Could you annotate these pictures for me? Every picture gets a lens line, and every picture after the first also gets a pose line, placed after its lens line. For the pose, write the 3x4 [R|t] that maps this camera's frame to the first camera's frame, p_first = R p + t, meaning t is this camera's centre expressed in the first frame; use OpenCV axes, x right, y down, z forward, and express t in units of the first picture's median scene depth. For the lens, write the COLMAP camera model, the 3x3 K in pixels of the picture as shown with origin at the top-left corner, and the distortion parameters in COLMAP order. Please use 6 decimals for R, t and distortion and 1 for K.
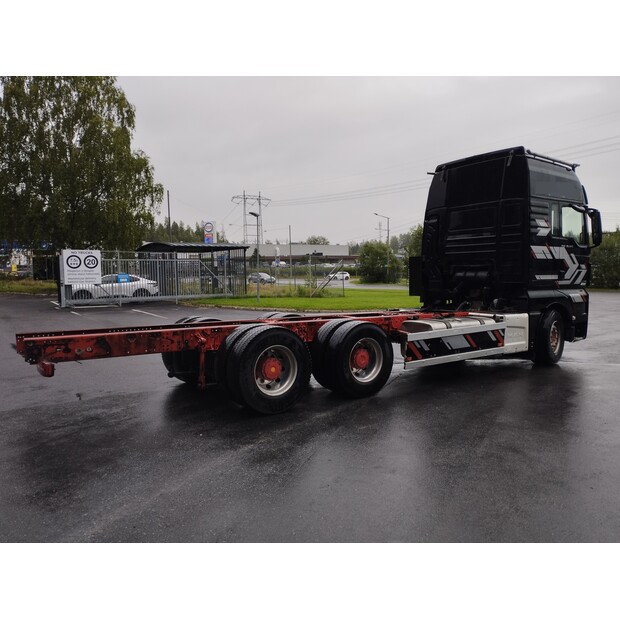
lens RADIAL K [[516.8, 0, 310.0], [0, 516.8, 313.7], [0, 0, 1]] dist [0.113813, -0.124339]
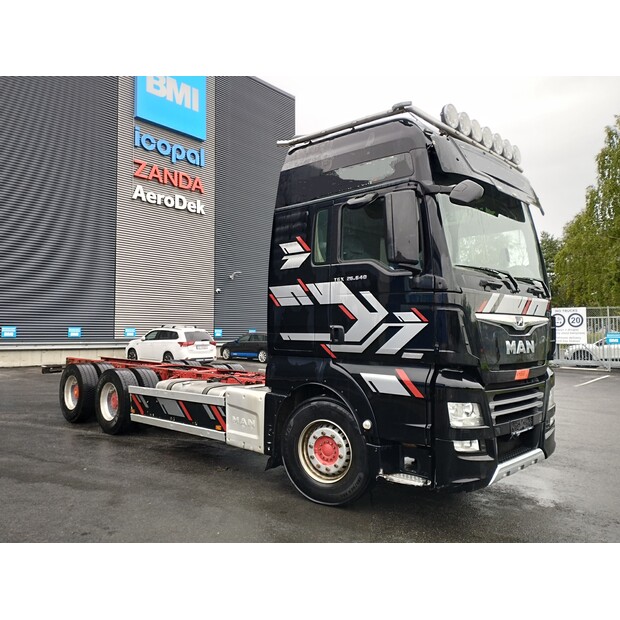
lens RADIAL K [[516.8, 0, 310.0], [0, 516.8, 313.7], [0, 0, 1]] dist [0.113813, -0.124339]
pose [[0.173214, -0.027505, -0.984500, 1.017307], [-0.085987, 0.995371, -0.042937, -0.071565], [0.981123, 0.092092, 0.170047, 0.914912]]
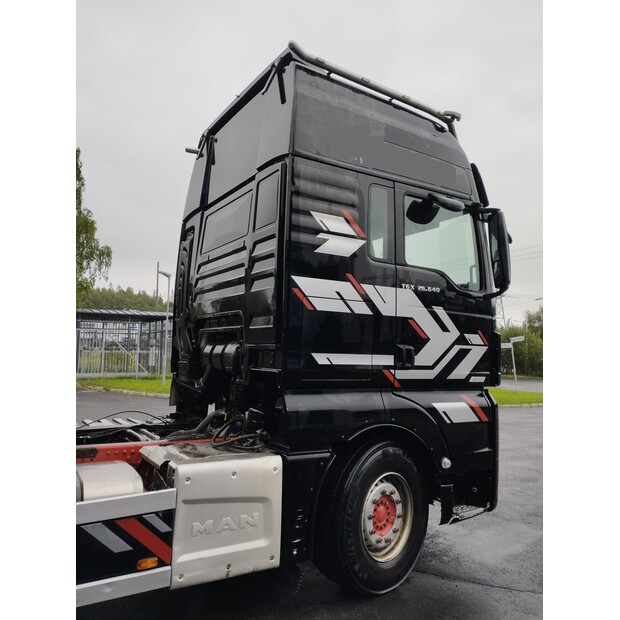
lens RADIAL K [[516.8, 0, 310.0], [0, 516.8, 313.7], [0, 0, 1]] dist [0.113813, -0.124339]
pose [[0.997297, 0.029933, -0.067095, 0.444792], [-0.039437, 0.988623, -0.145149, -0.046103], [0.061987, 0.147403, 0.987132, 0.612220]]
